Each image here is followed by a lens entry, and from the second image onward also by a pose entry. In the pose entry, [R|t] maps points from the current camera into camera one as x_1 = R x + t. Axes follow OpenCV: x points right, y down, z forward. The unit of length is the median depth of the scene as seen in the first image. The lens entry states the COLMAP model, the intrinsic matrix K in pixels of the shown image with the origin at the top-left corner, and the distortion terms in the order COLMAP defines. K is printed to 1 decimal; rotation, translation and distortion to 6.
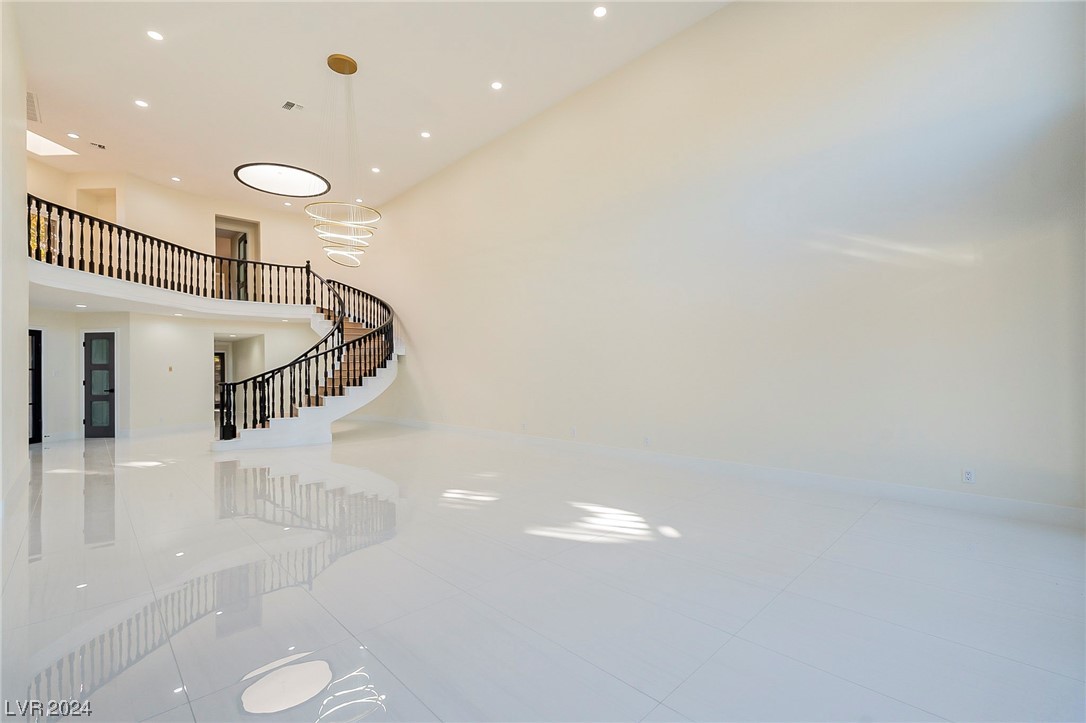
lens RADIAL K [[486.1, 0, 534.9], [0, 486.1, 369.0], [0, 0, 1]] dist [0.001973, 0.000329]
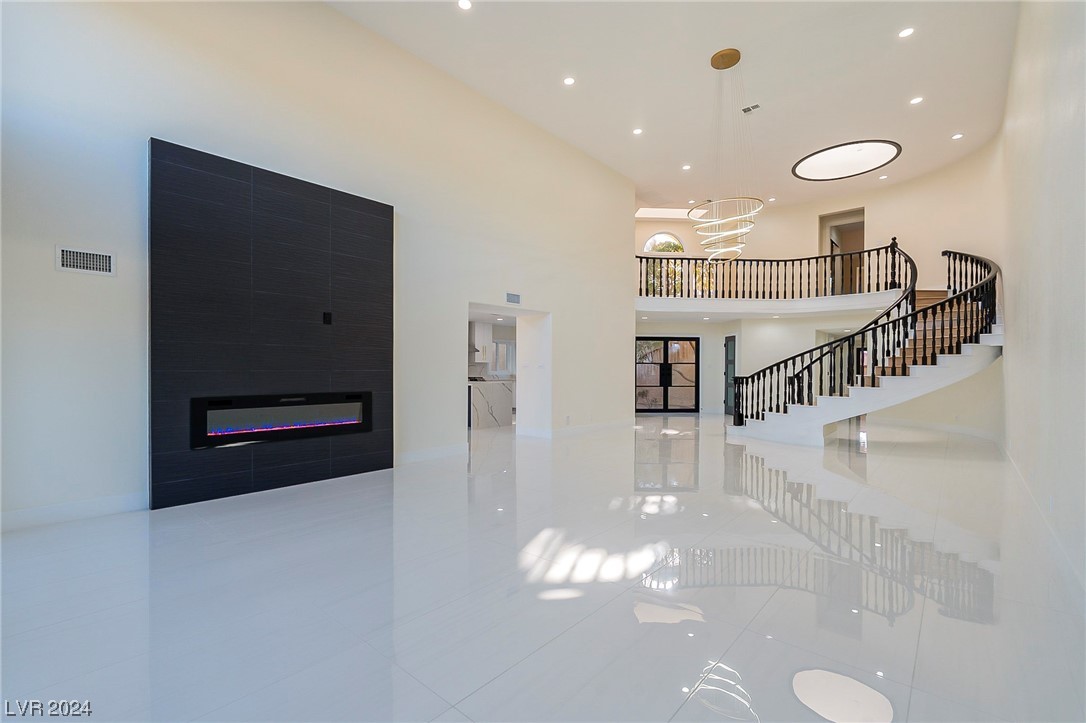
lens RADIAL K [[486.1, 0, 534.9], [0, 486.1, 369.0], [0, 0, 1]] dist [0.001973, 0.000329]
pose [[0.095215, 0.016869, -0.995314, 0.371711], [-0.012392, 0.999799, 0.015759, 0.000537], [0.995380, 0.010833, 0.095405, 0.345608]]
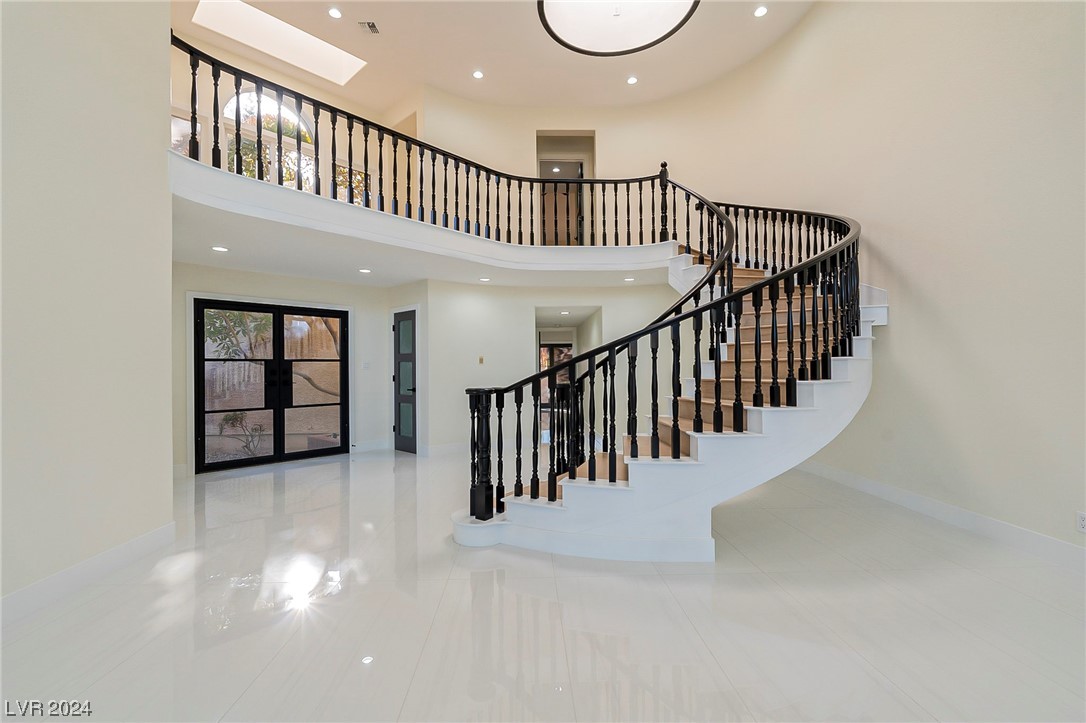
lens RADIAL K [[476.5, 0, 541.6], [0, 476.5, 358.1], [0, 0, 1]] dist [0.003002, 0.000404]
pose [[0.758410, -0.004590, -0.651761, -0.255426], [-0.002340, 0.999950, -0.009765, 0.003485], [0.651773, 0.008932, 0.758361, 0.581692]]
